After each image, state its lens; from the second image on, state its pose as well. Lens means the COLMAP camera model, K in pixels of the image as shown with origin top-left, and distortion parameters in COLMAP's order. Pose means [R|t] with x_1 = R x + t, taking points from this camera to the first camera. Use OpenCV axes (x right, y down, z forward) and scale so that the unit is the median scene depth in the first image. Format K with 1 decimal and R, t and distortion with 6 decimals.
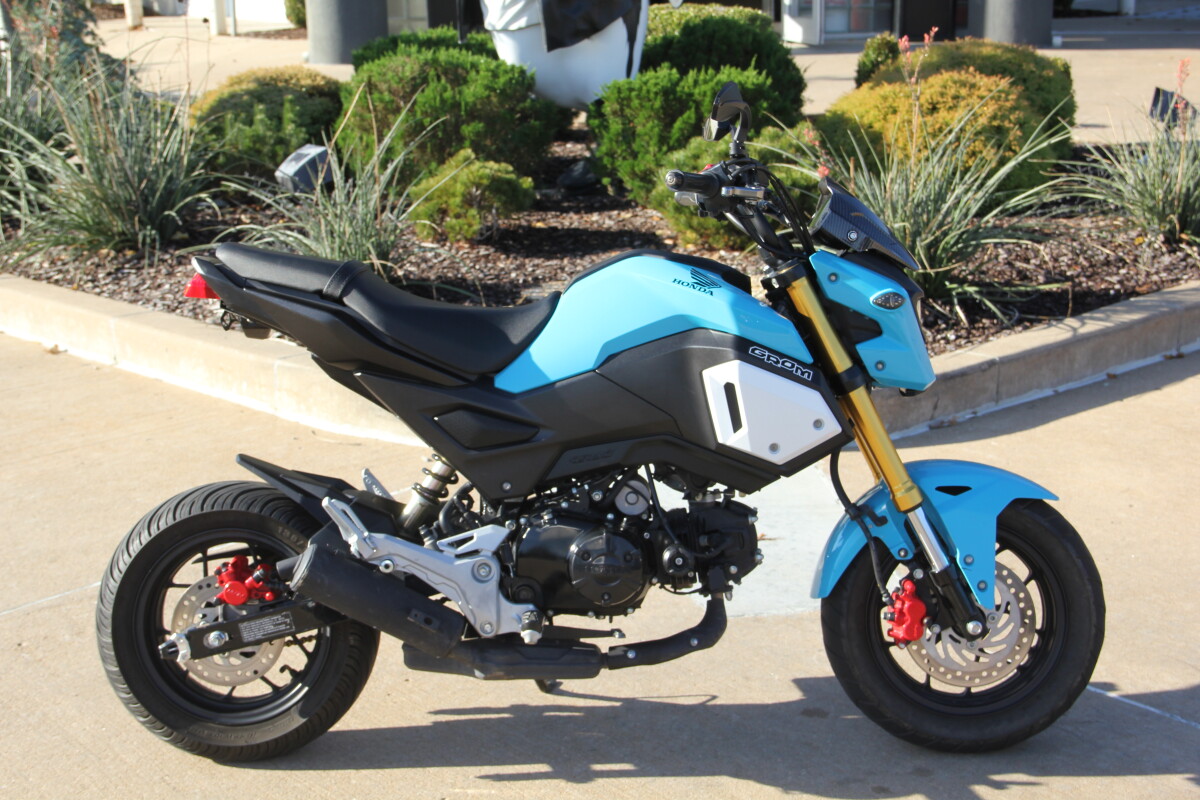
lens RADIAL K [[1883.5, 0, 604.0], [0, 1883.5, 435.3], [0, 0, 1]] dist [0.153682, 0.223245]
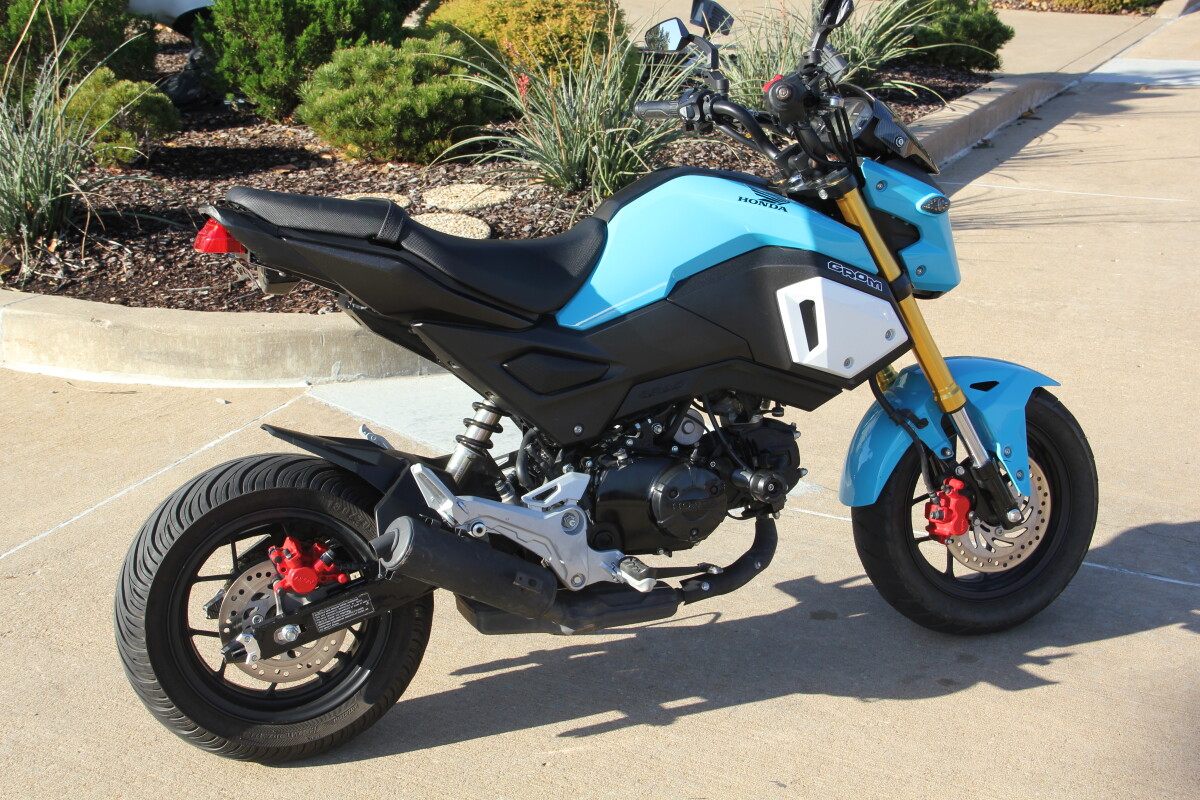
lens RADIAL K [[1699.4, 0, 596.6], [0, 1699.4, 433.3], [0, 0, 1]] dist [0.047123, 0.593032]
pose [[0.936286, -0.108493, 0.334061, -0.323193], [0.085917, 0.992949, 0.081679, -0.039166], [-0.340567, -0.047774, 0.939006, 0.198589]]
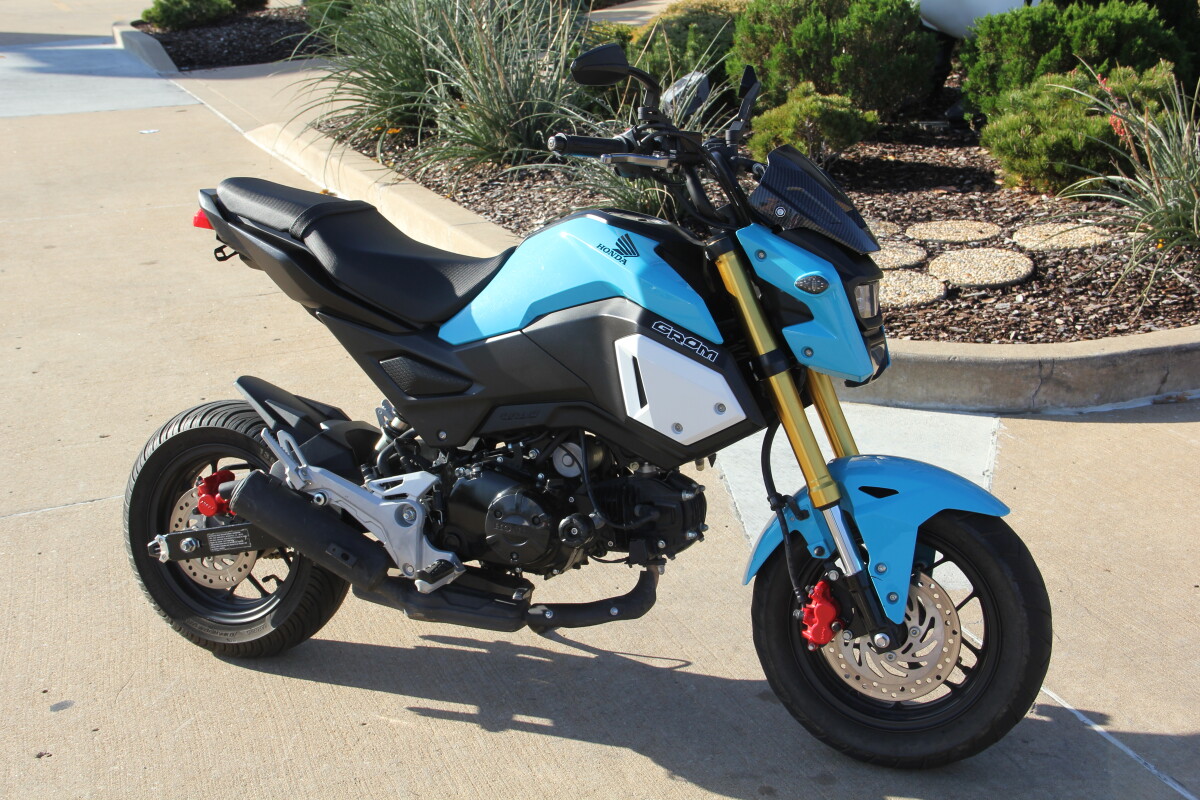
lens RADIAL K [[1699.4, 0, 596.6], [0, 1699.4, 433.3], [0, 0, 1]] dist [0.047123, 0.593032]
pose [[0.935187, 0.110346, -0.336526, 0.331652], [-0.088138, 0.992841, 0.080619, -0.054716], [0.343013, -0.045733, 0.938217, 0.165606]]
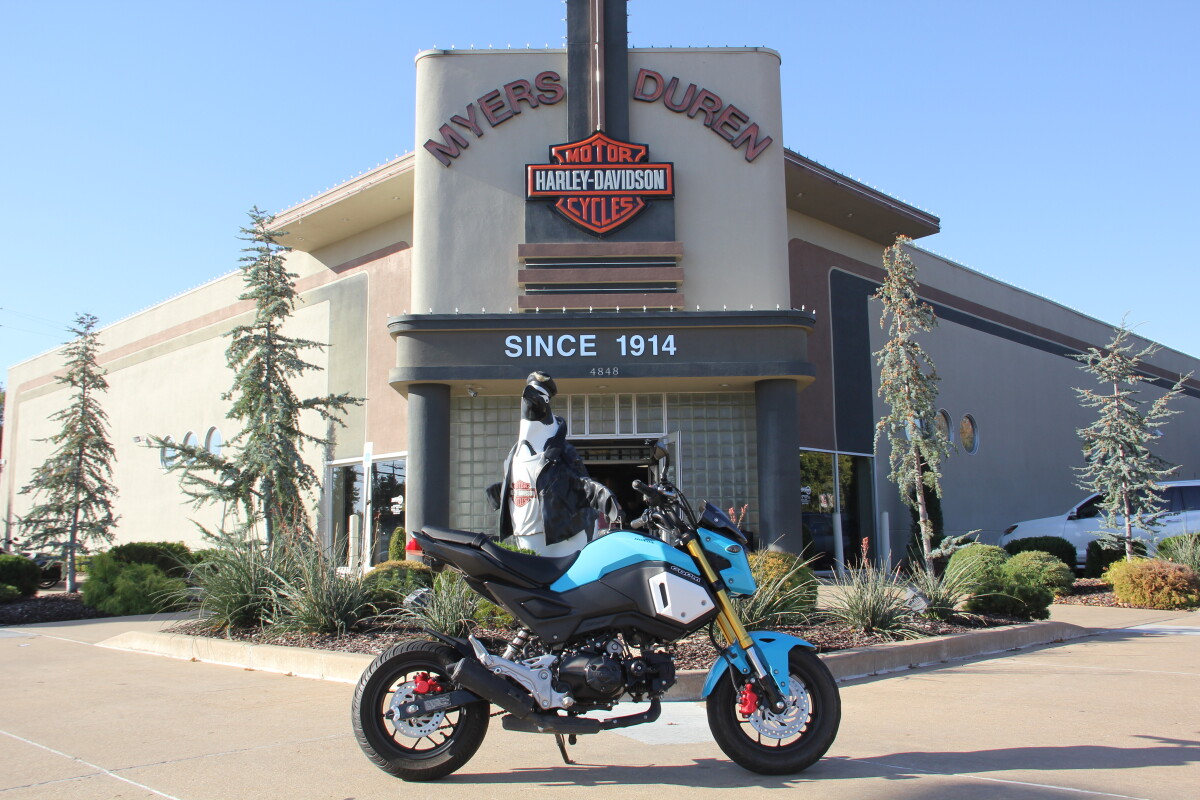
lens RADIAL K [[1101.7, 0, 600.0], [0, 1101.7, 400.0], [0, 0, 1]] dist [-0.127526, 0.003096]
pose [[0.999083, 0.016652, 0.039453, -0.053623], [0.000417, 0.917472, -0.397800, 0.264838], [-0.042821, 0.397452, 0.916623, -0.210674]]
